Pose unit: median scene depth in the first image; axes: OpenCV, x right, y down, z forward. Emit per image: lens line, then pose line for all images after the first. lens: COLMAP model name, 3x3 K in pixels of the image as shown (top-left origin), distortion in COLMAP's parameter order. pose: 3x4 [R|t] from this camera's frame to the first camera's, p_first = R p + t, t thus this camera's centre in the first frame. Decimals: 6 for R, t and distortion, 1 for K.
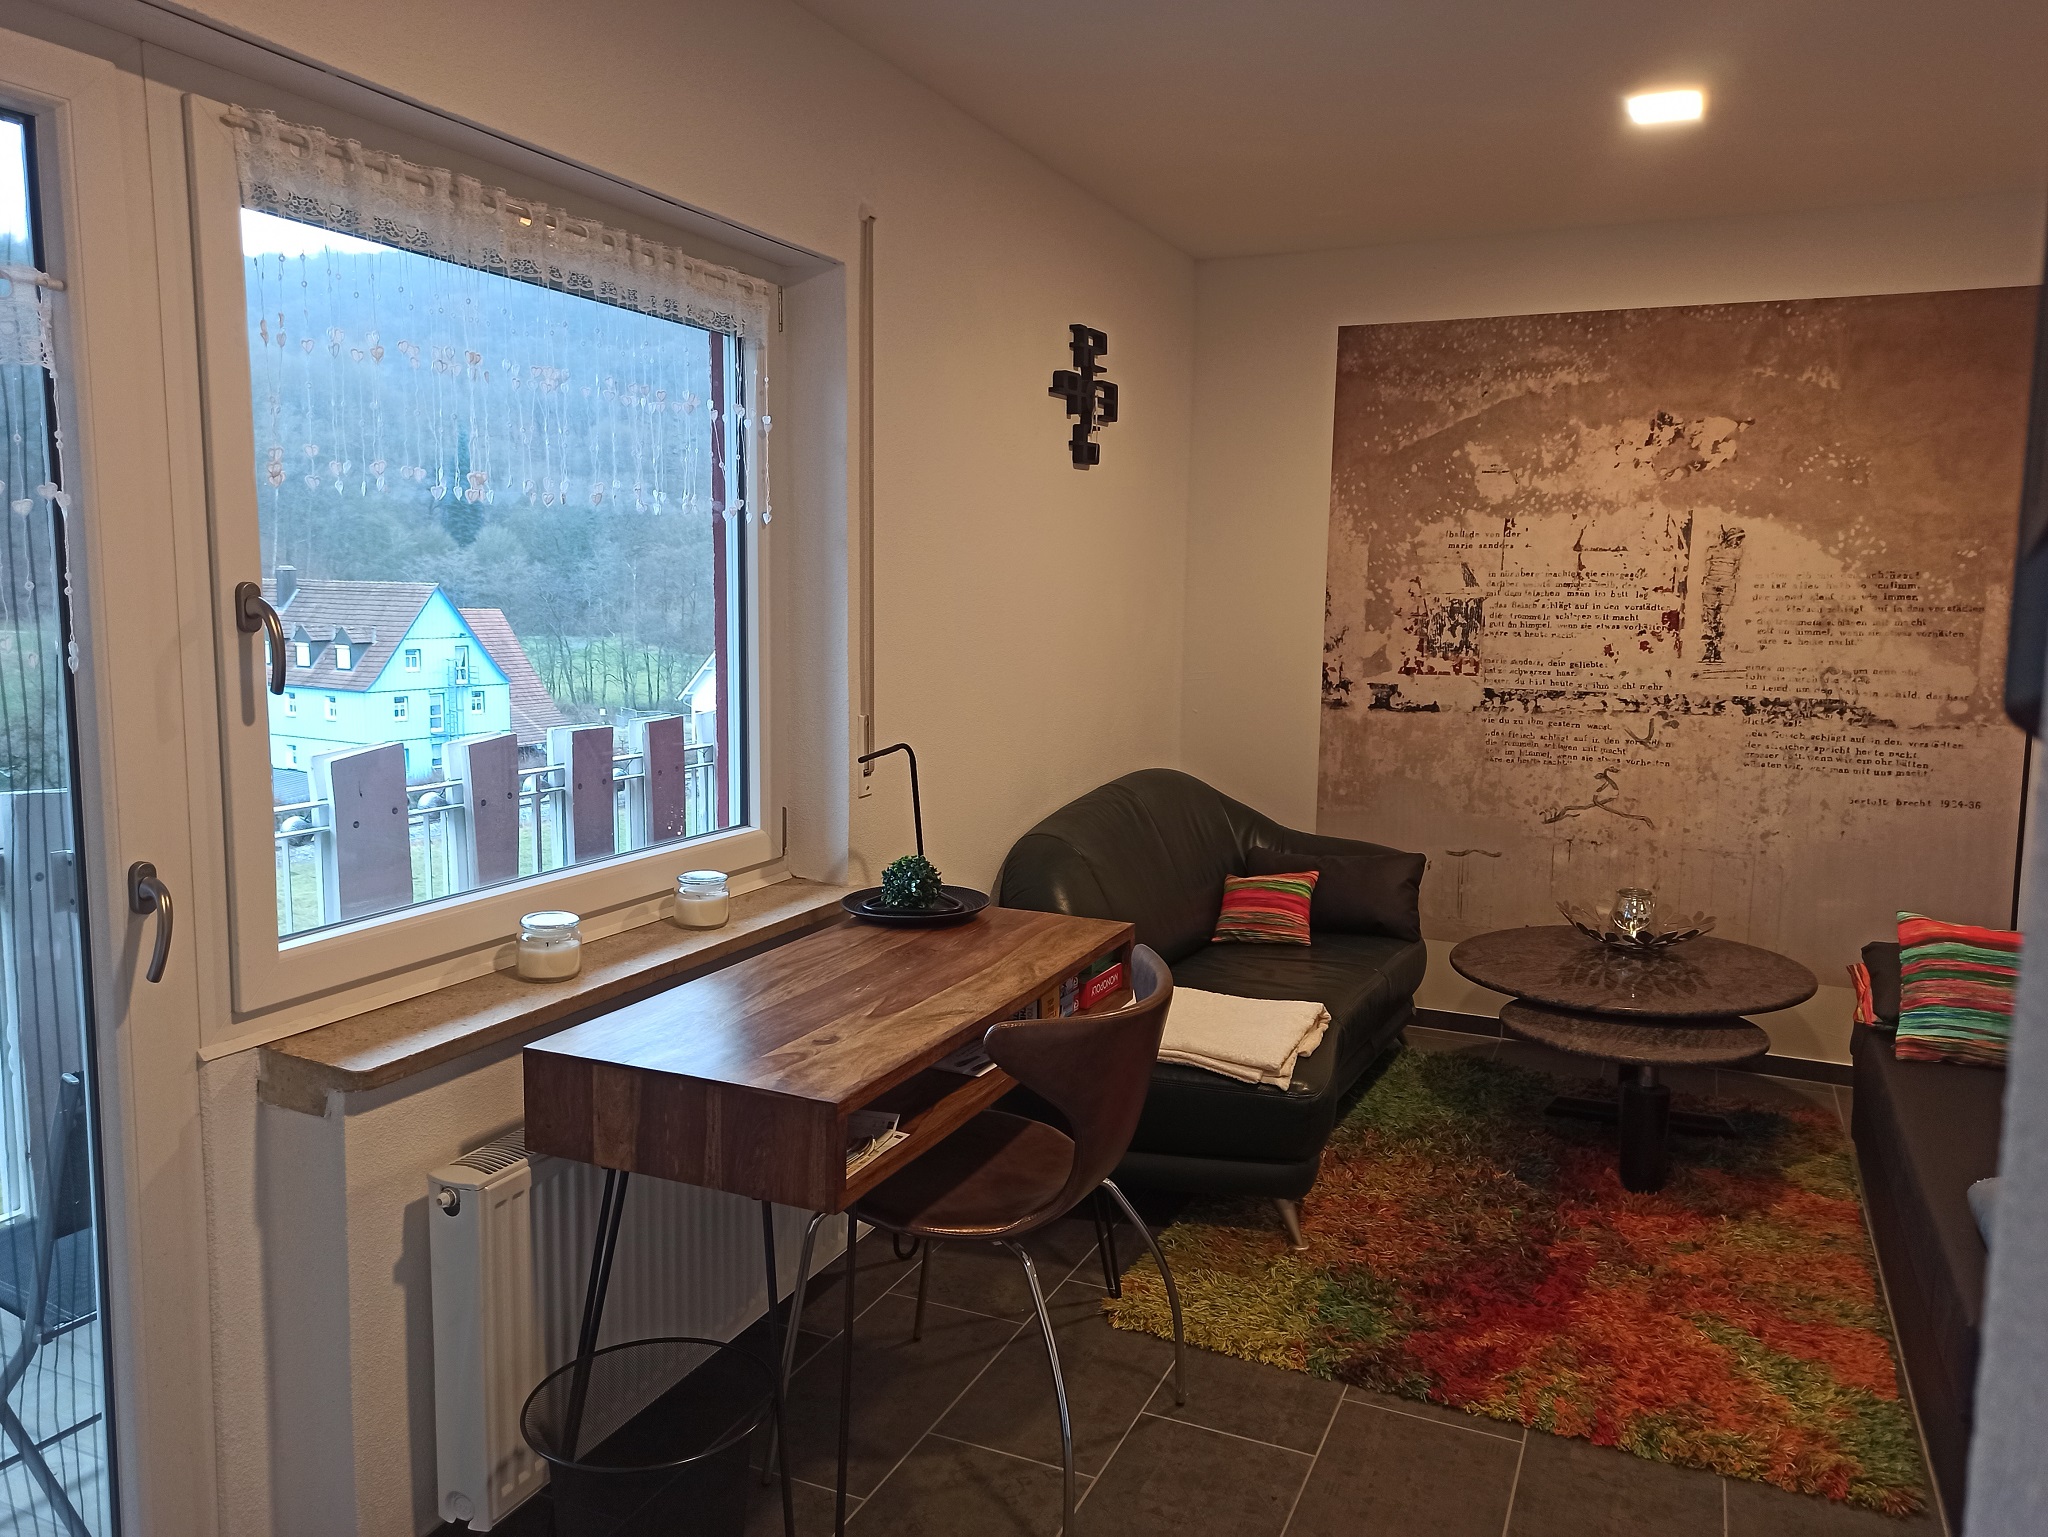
lens RADIAL K [[1503.2, 0, 1026.2], [0, 1503.2, 764.6], [0, 0, 1]] dist [0.054560, -0.045615]
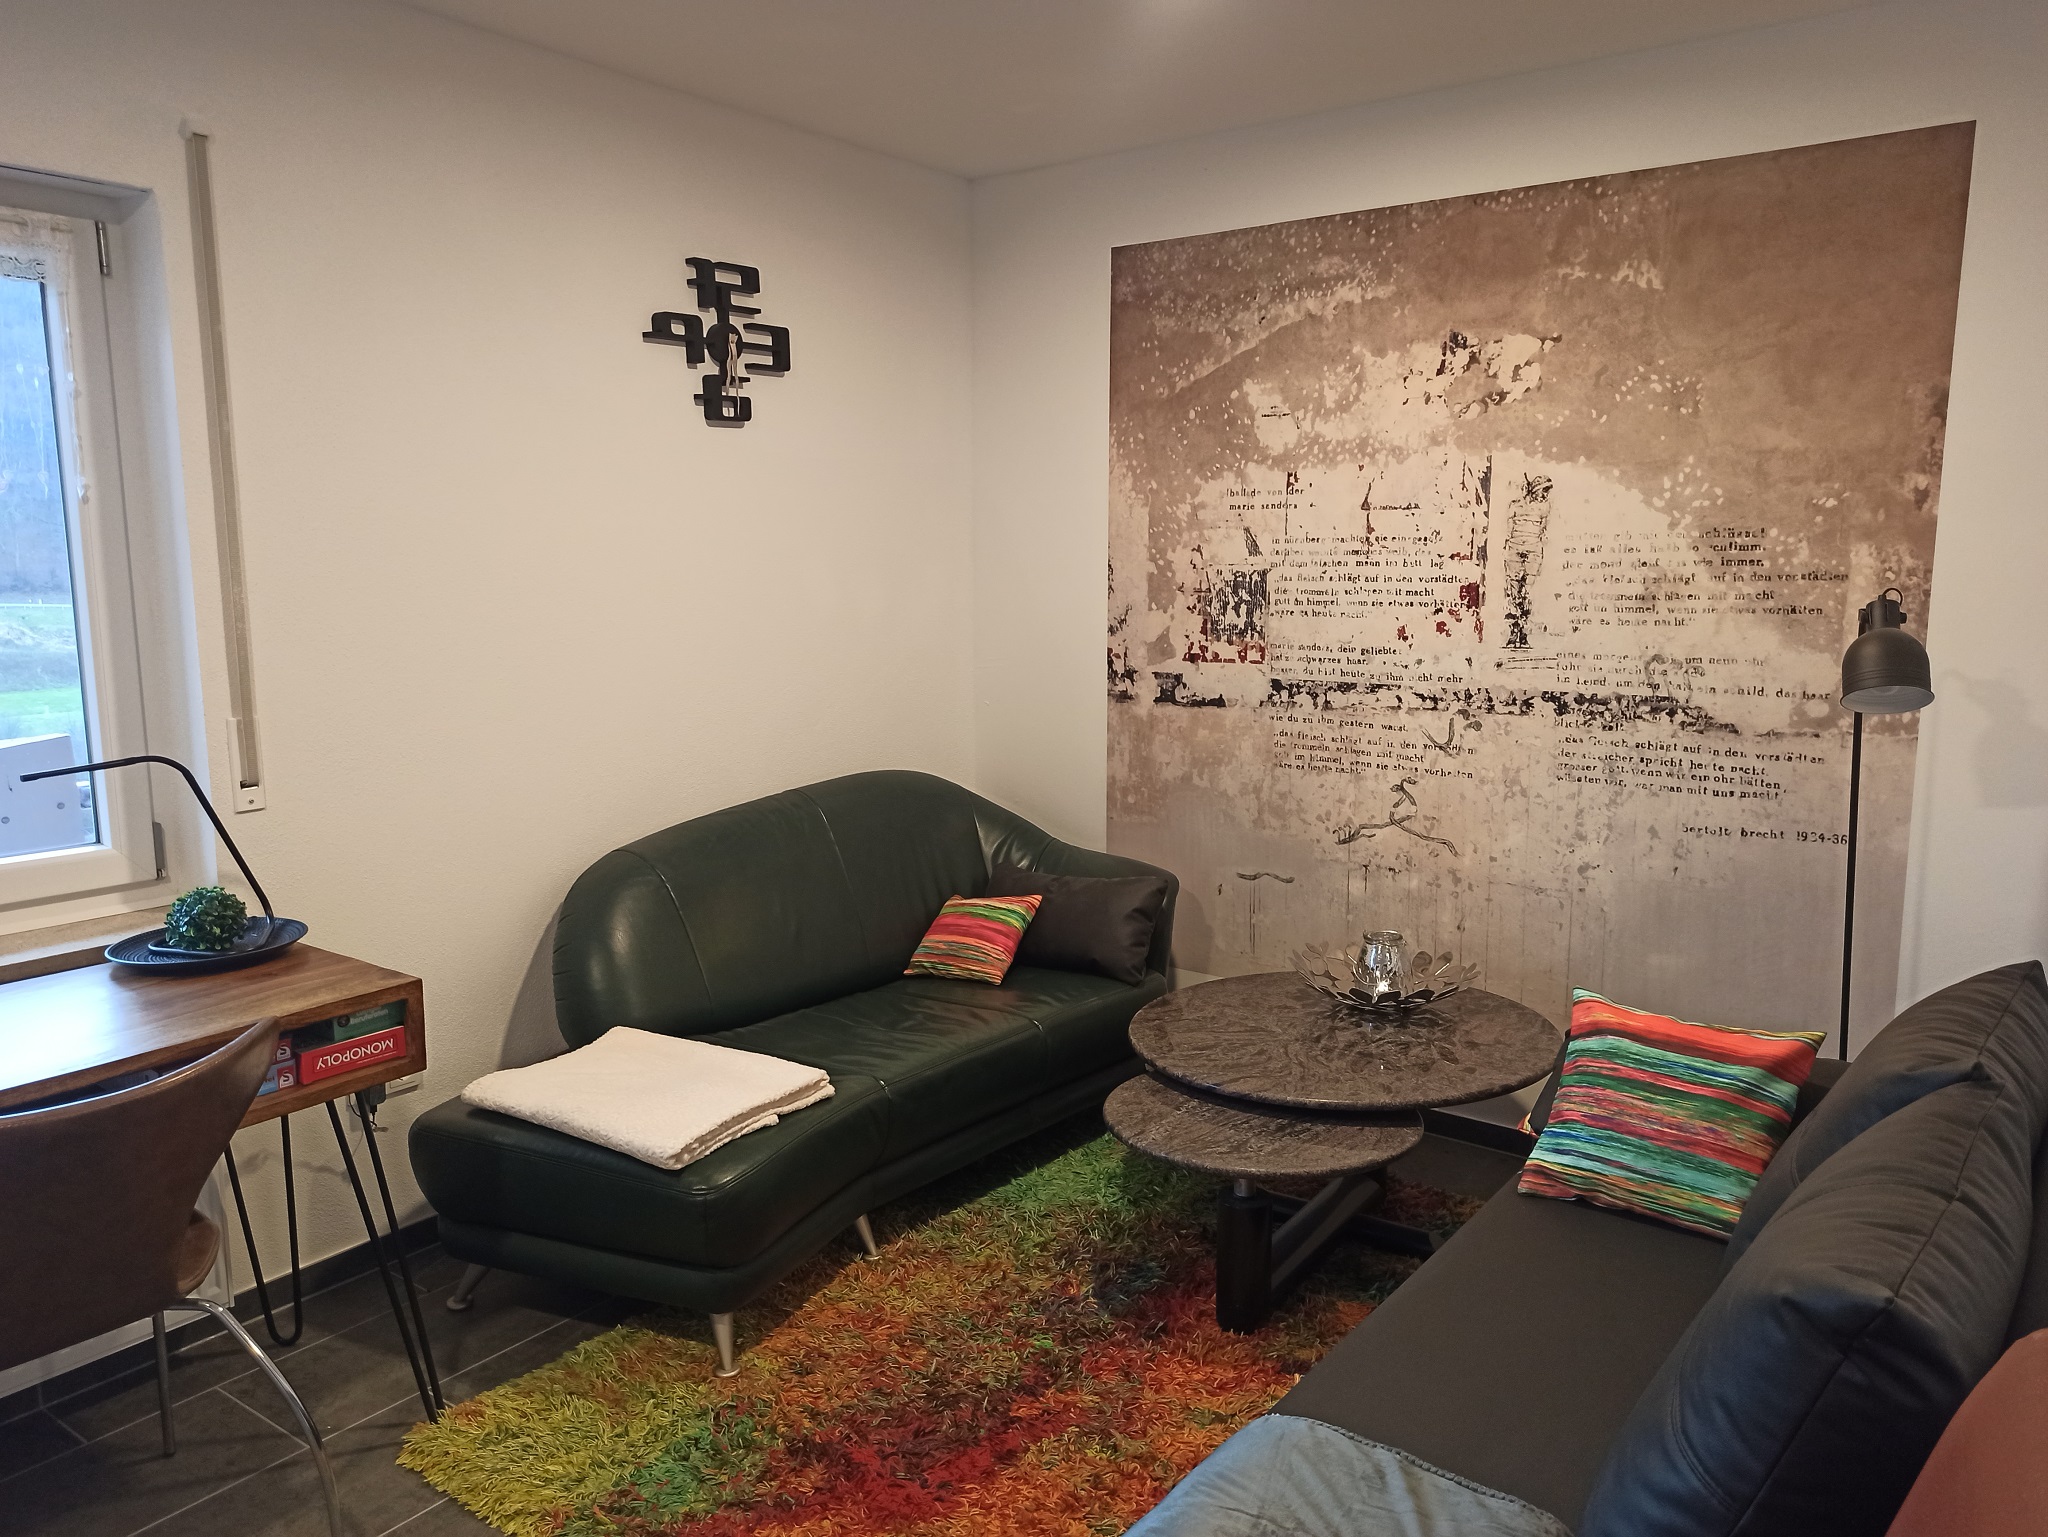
lens RADIAL K [[1503.2, 0, 1021.2], [0, 1503.2, 767.9], [0, 0, 1]] dist [0.054560, -0.045615]
pose [[0.976001, 0.014078, -0.217311, 0.374768], [-0.009484, 0.999709, 0.022171, -0.020229], [0.217560, -0.019578, 0.975851, 0.176612]]
